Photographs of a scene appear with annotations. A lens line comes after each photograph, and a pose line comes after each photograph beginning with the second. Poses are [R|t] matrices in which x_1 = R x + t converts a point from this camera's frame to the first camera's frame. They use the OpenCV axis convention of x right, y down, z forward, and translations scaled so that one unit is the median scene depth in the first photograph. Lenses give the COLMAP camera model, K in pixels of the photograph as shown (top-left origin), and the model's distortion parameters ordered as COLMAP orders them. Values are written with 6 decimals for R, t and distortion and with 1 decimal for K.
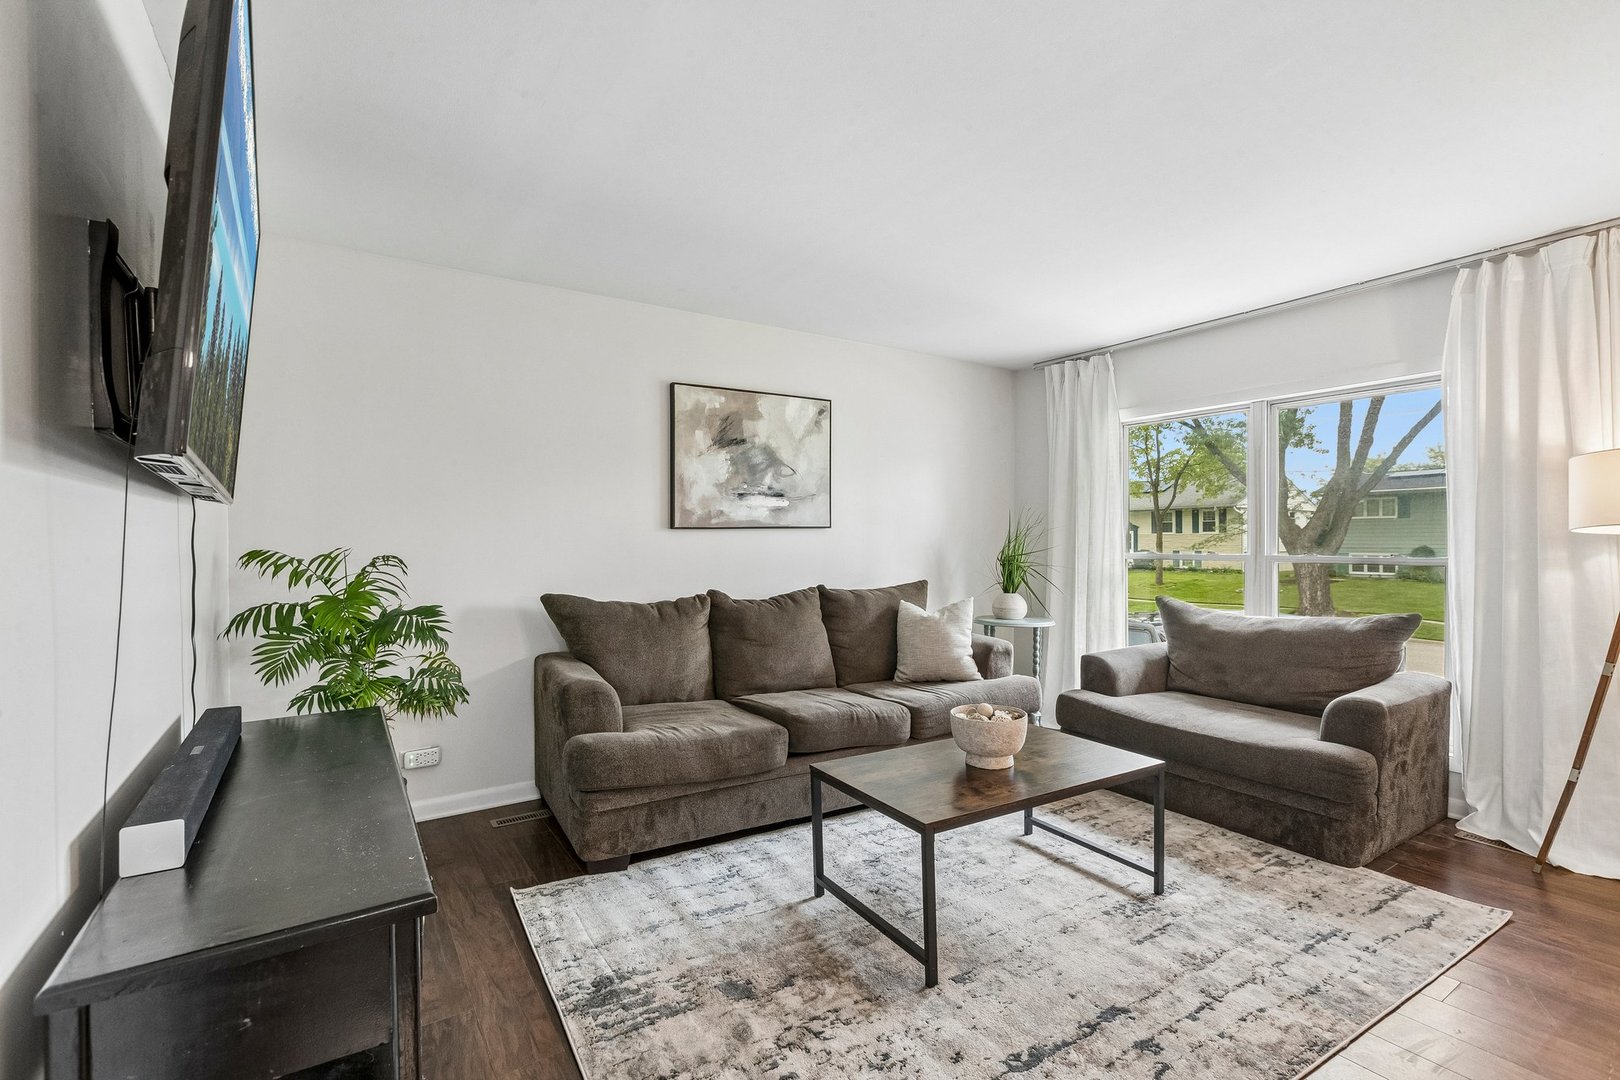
lens RADIAL K [[727.9, 0, 801.2], [0, 727.9, 543.2], [0, 0, 1]] dist [0.005611, -0.002354]
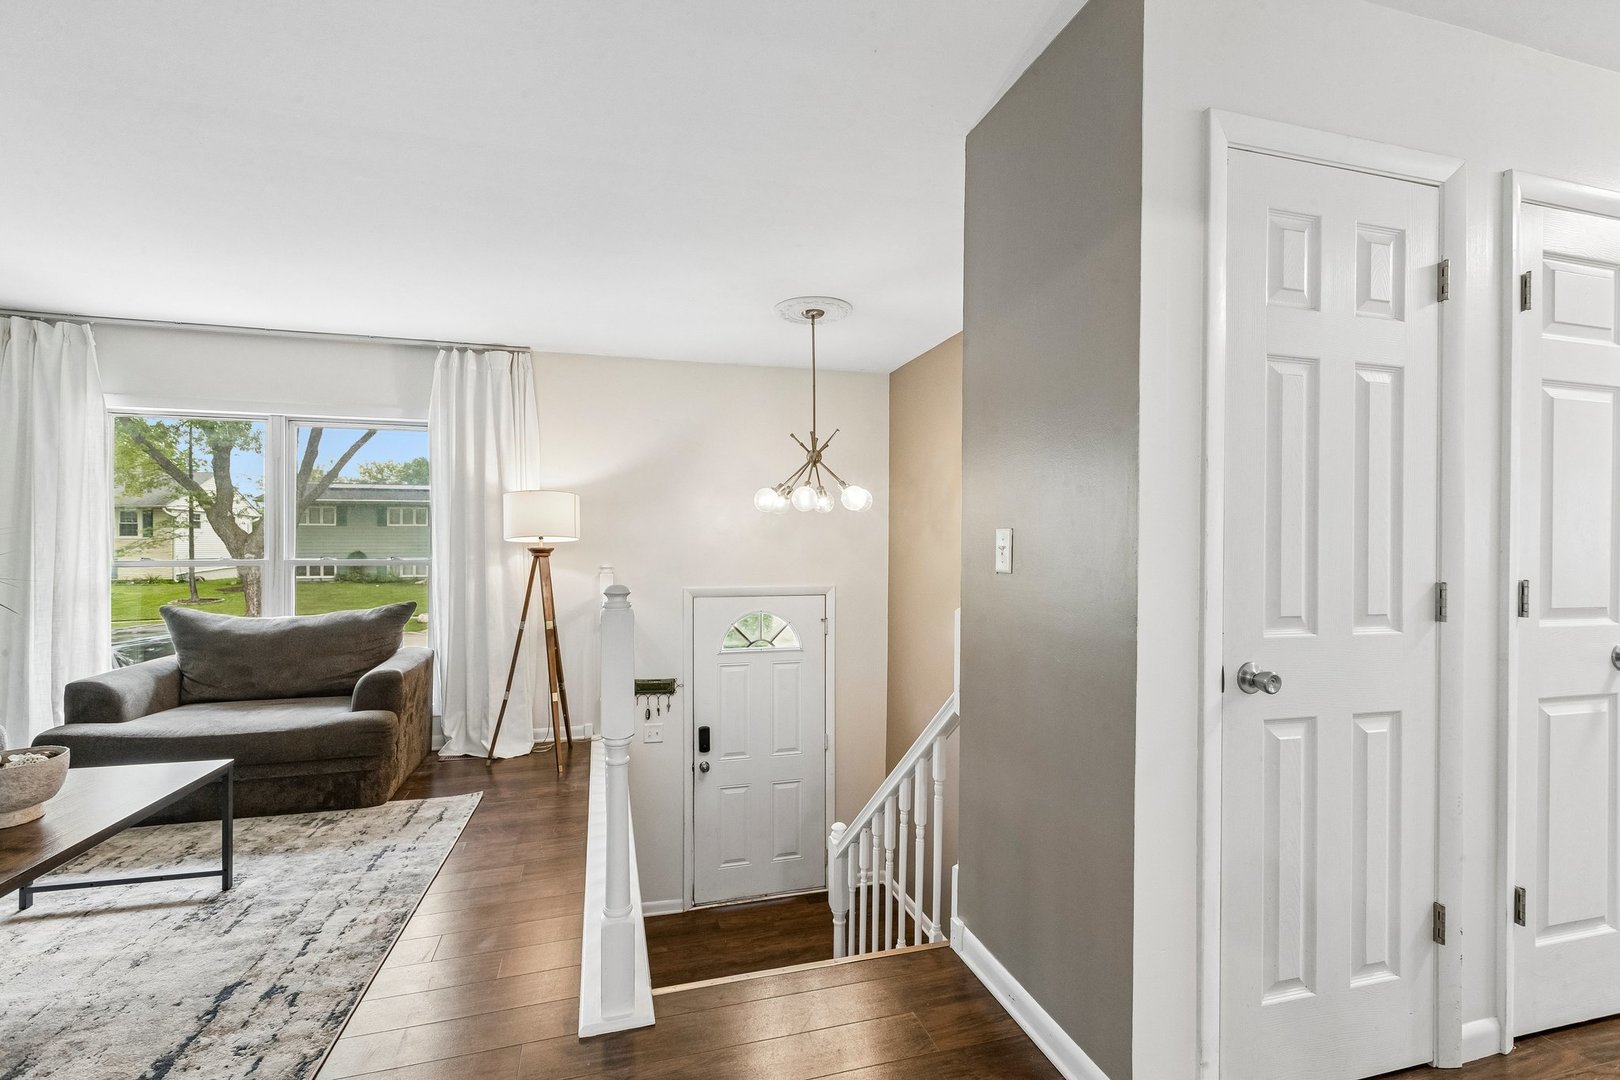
lens RADIAL K [[727.9, 0, 811.1], [0, 727.9, 547.8], [0, 0, 1]] dist [0.005611, -0.002354]
pose [[0.296949, -0.001282, 0.954892, -0.218695], [0.002730, 0.999996, 0.000494, 0.000653], [-0.954889, 0.002460, 0.296952, -0.082441]]
